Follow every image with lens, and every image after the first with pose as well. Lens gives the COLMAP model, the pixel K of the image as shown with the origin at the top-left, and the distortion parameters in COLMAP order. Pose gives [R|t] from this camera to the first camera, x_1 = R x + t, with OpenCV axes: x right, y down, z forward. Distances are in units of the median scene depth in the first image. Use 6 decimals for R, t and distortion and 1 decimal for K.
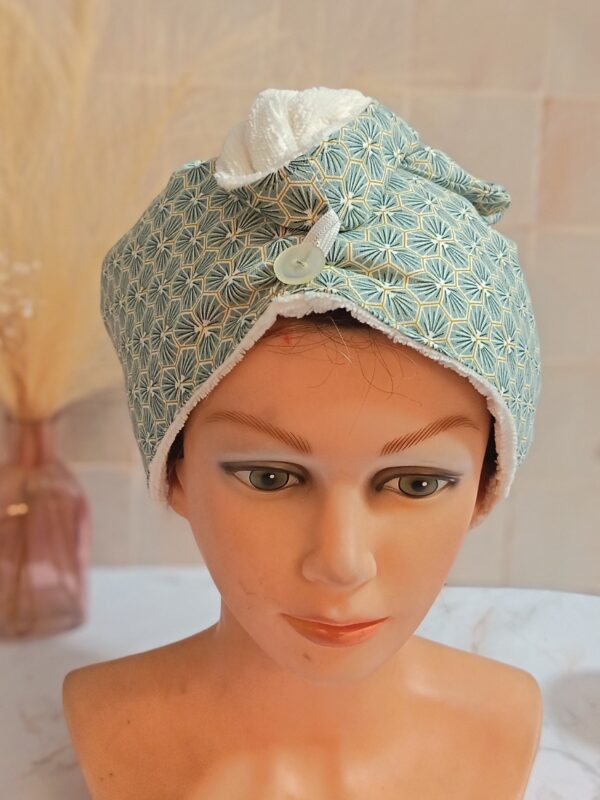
lens RADIAL K [[1121.5, 0, 300.0], [0, 1121.5, 400.0], [0, 0, 1]] dist [0.223321, -0.040676]
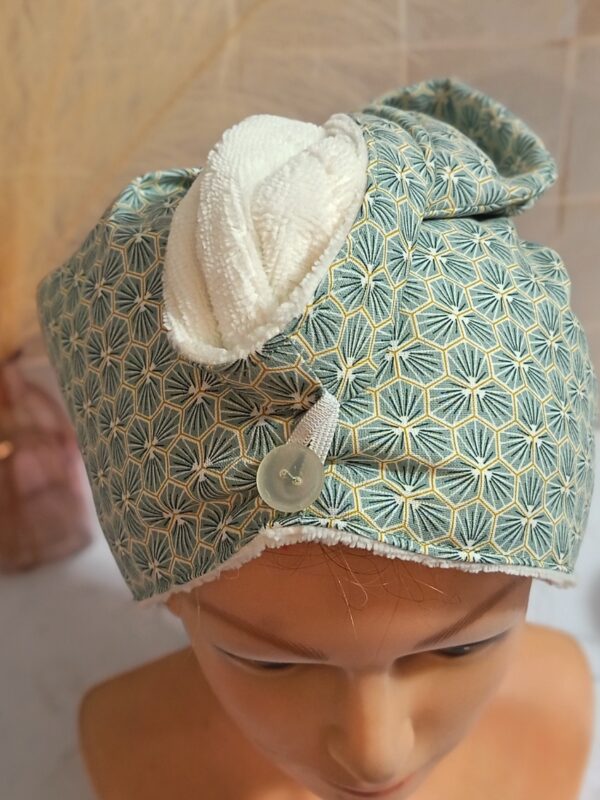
lens RADIAL K [[1121.5, 0, 300.0], [0, 1121.5, 400.0], [0, 0, 1]] dist [0.223321, -0.040676]
pose [[0.995597, -0.089462, -0.027991, 0.030775], [0.093349, 0.919040, 0.382952, -0.444446], [-0.008535, -0.383879, 0.923344, 0.320814]]
